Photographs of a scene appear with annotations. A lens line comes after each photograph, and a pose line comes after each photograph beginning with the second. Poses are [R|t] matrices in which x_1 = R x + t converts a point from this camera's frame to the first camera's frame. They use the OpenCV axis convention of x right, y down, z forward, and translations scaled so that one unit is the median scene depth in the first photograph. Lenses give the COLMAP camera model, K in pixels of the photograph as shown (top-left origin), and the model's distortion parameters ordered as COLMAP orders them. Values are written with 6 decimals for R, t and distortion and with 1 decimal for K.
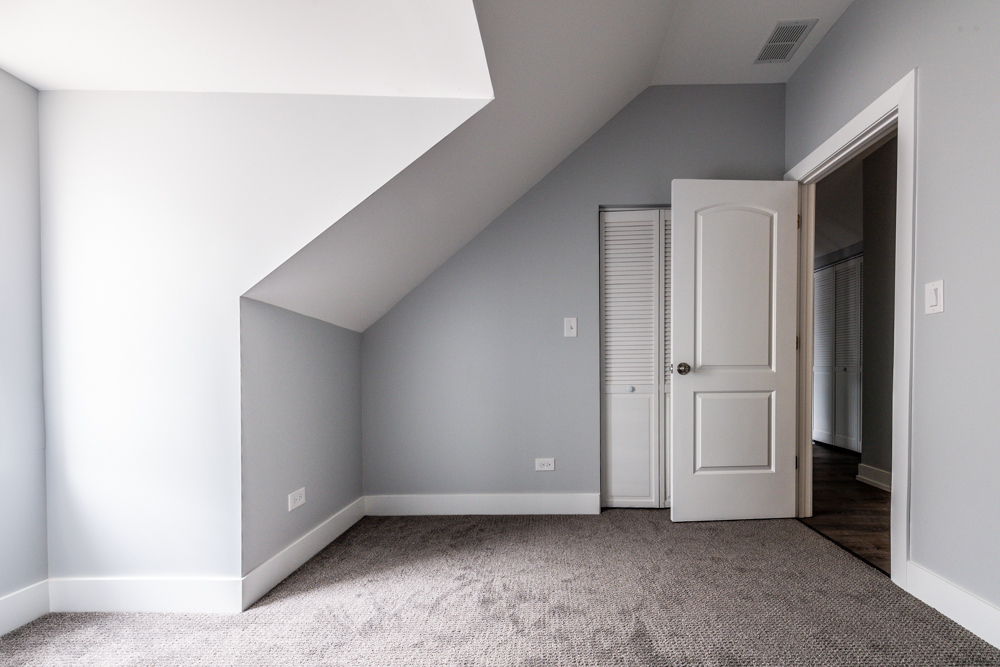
lens RADIAL K [[416.6, 0, 501.6], [0, 416.6, 375.7], [0, 0, 1]] dist [0.023247, -0.010021]
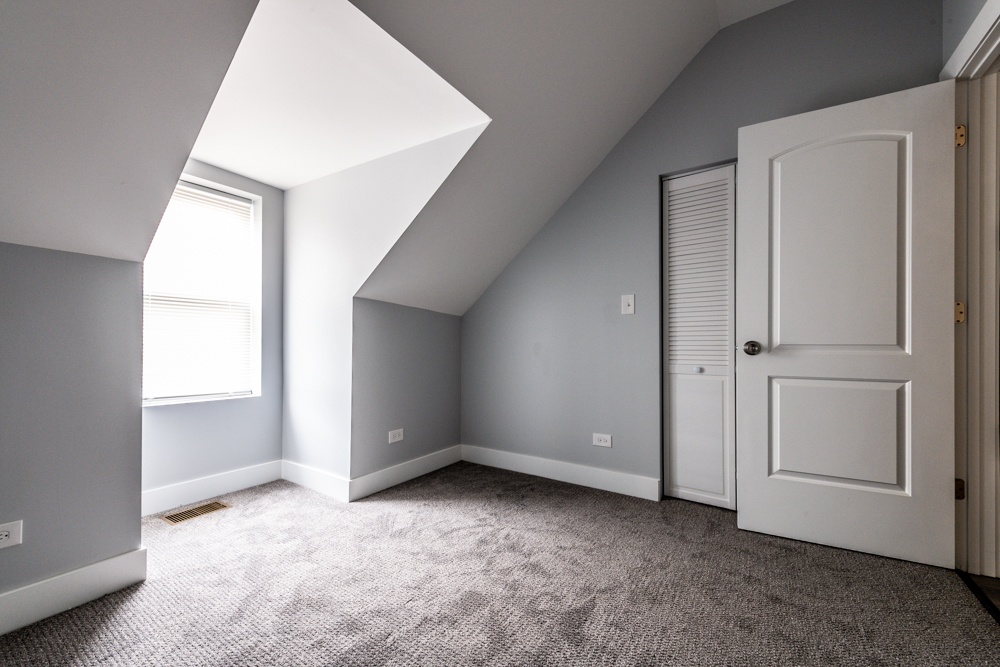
lens RADIAL K [[394.2, 0, 500.1], [0, 394.2, 344.0], [0, 0, 1]] dist [0.021331, -0.006305]
pose [[0.839845, 0.009092, -0.542751, 0.437952], [-0.018377, 0.999763, -0.011689, -0.006230], [0.542516, 0.019791, 0.839813, 0.052775]]
